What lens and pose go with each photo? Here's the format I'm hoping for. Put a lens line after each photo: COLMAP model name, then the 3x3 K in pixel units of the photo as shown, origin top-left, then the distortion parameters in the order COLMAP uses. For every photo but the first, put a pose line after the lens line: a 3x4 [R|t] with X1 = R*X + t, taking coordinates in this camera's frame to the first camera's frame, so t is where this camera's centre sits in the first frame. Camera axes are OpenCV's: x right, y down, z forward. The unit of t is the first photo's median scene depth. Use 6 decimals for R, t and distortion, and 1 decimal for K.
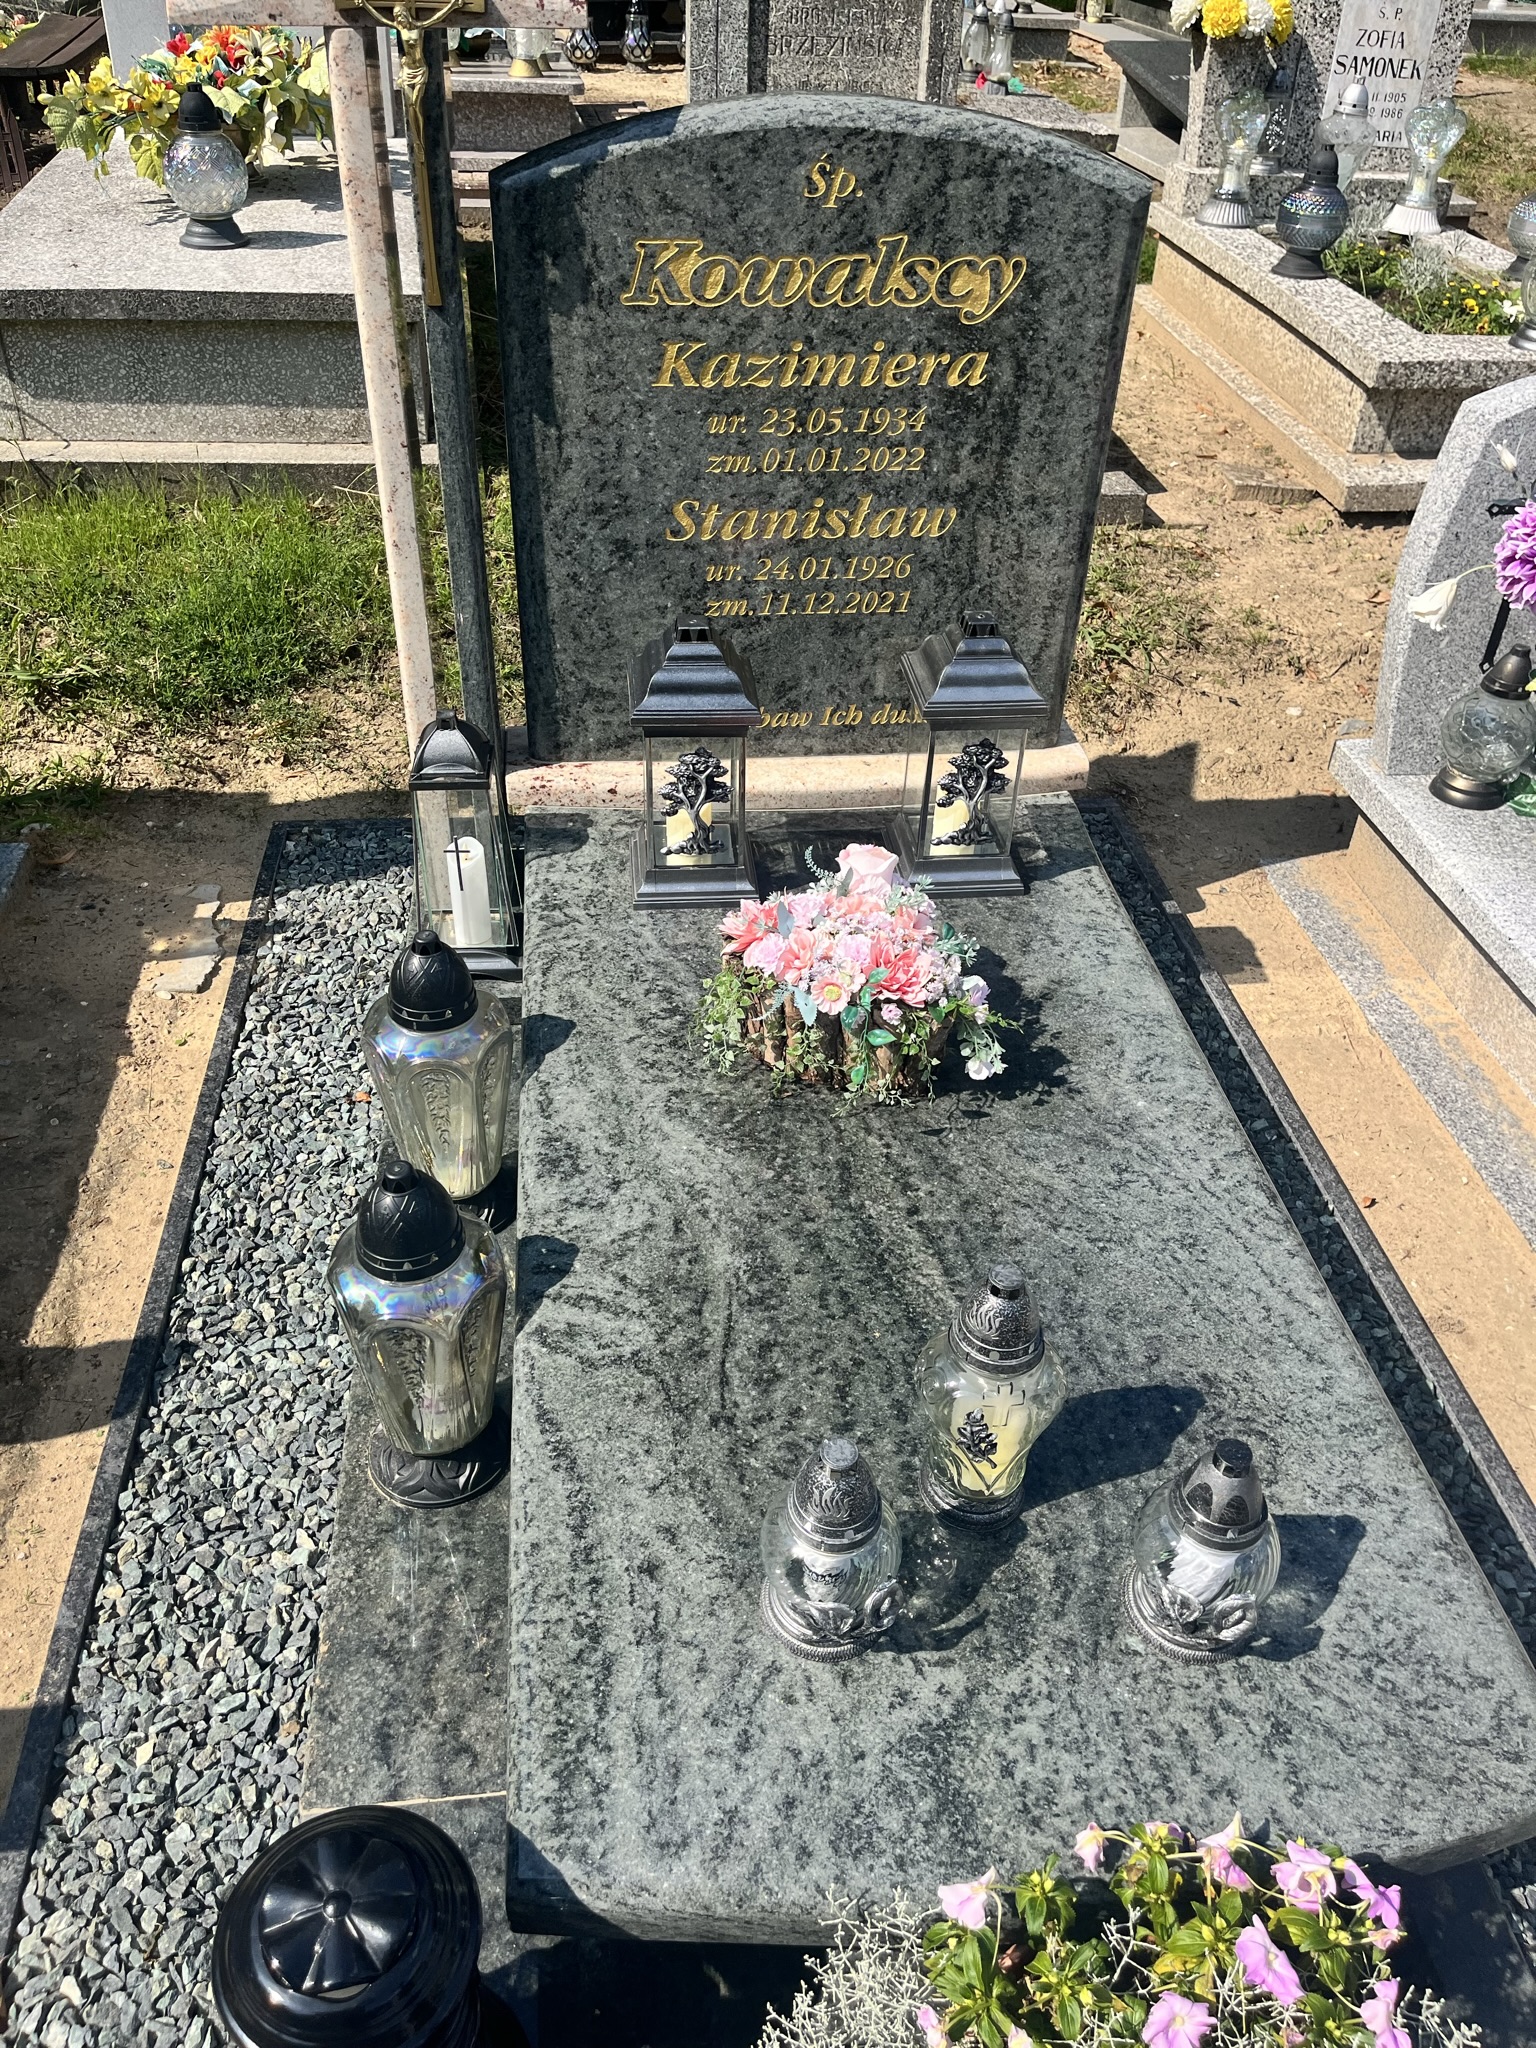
lens RADIAL K [[1535.3, 0, 763.4], [0, 1535.3, 1020.1], [0, 0, 1]] dist [0.068591, -0.099806]
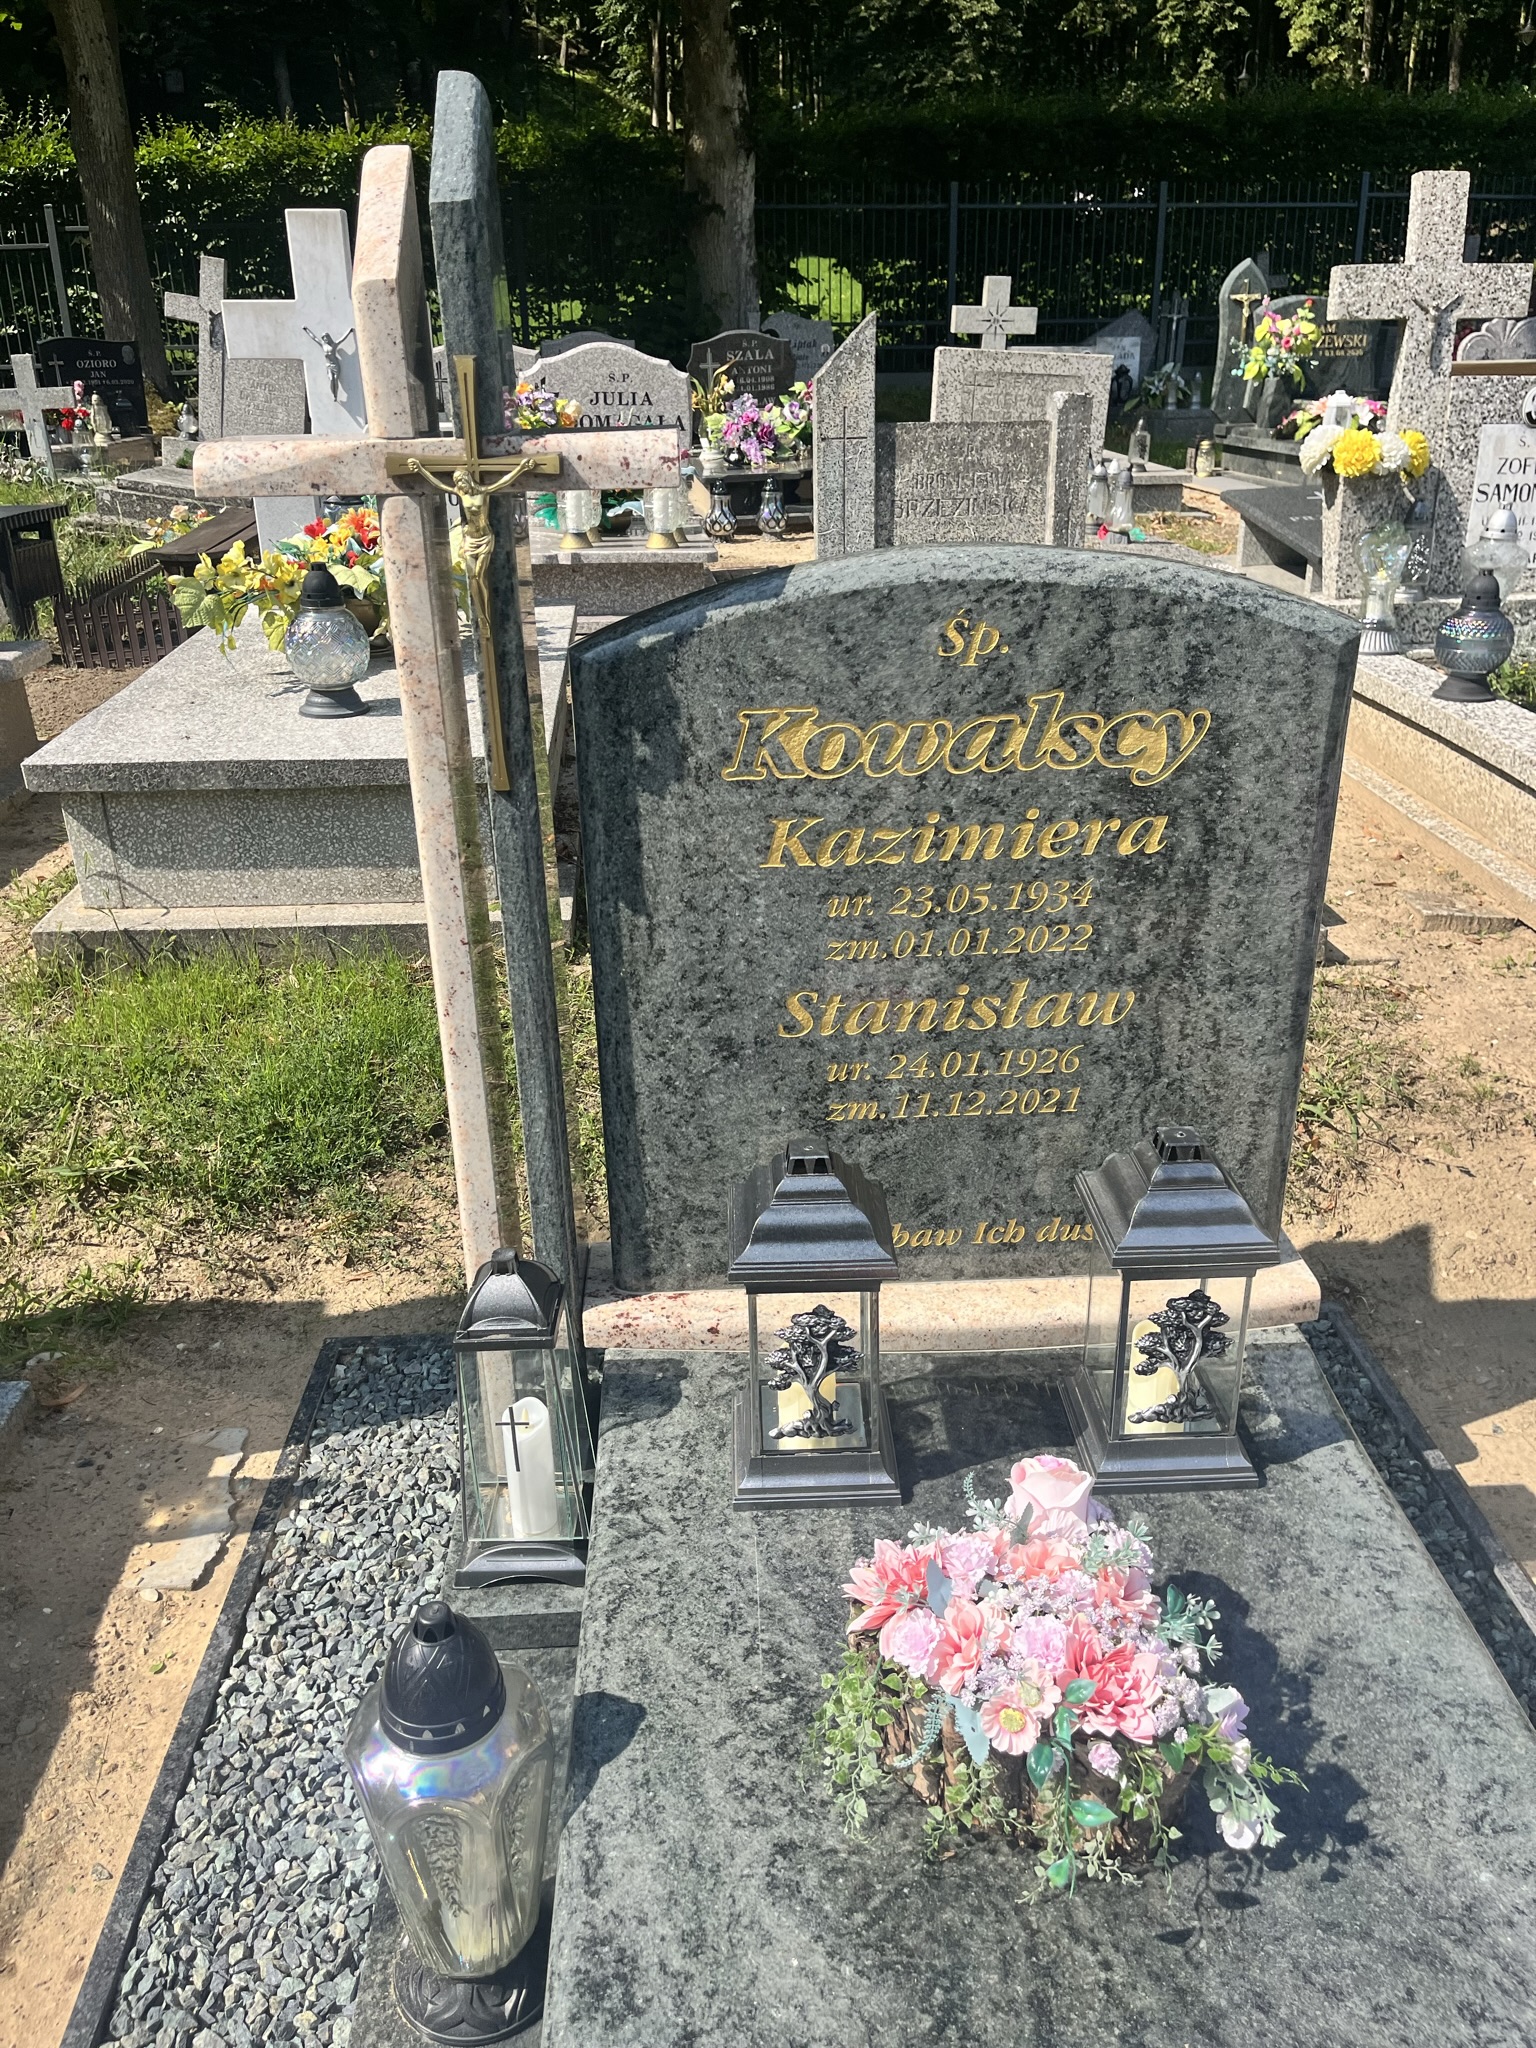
lens RADIAL K [[1541.2, 0, 771.8], [0, 1541.2, 1022.1], [0, 0, 1]] dist [0.088494, -0.129143]
pose [[0.996429, -0.019002, -0.082266, 0.001381], [-0.001732, 0.969540, -0.244926, -0.113620], [0.084415, 0.244194, 0.966045, 0.197416]]
